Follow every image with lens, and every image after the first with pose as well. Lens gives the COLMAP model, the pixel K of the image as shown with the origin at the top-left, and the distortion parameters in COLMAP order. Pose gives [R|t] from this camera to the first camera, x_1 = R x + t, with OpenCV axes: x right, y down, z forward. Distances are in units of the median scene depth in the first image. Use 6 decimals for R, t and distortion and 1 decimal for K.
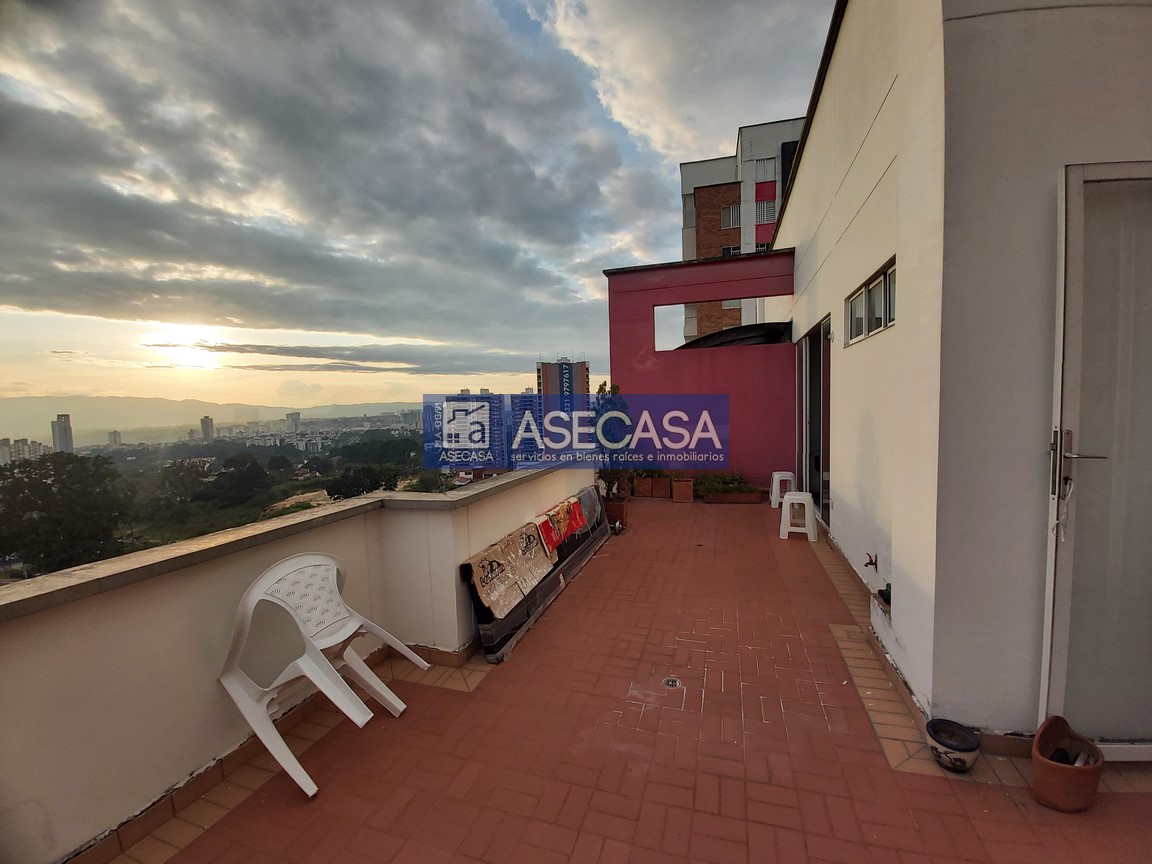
lens RADIAL K [[437.8, 0, 590.5], [0, 437.8, 434.5], [0, 0, 1]] dist [0.001049, -0.013223]
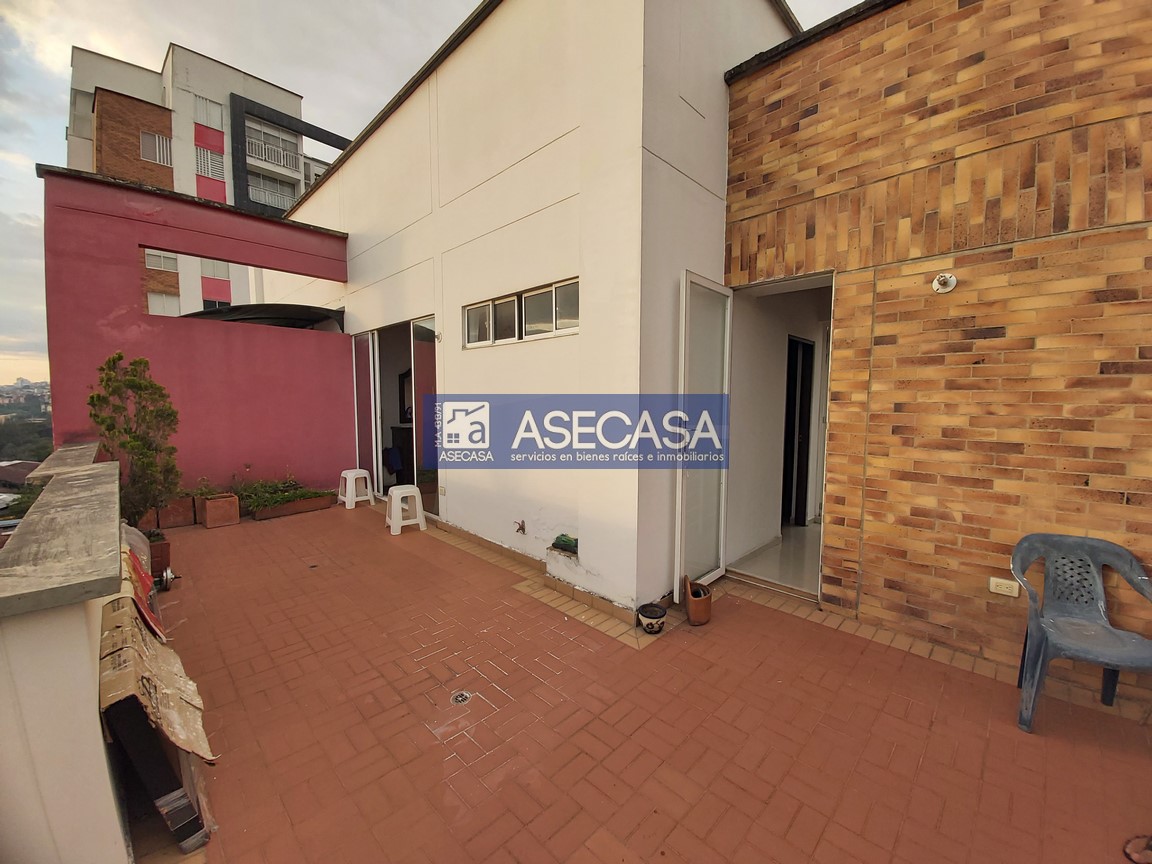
lens RADIAL K [[437.8, 0, 590.5], [0, 437.8, 434.5], [0, 0, 1]] dist [0.001049, -0.013223]
pose [[0.461529, -0.038167, 0.886304, -0.108967], [0.032105, 0.999138, 0.026308, 0.000418], [-0.886544, 0.016313, 0.462357, 0.074618]]
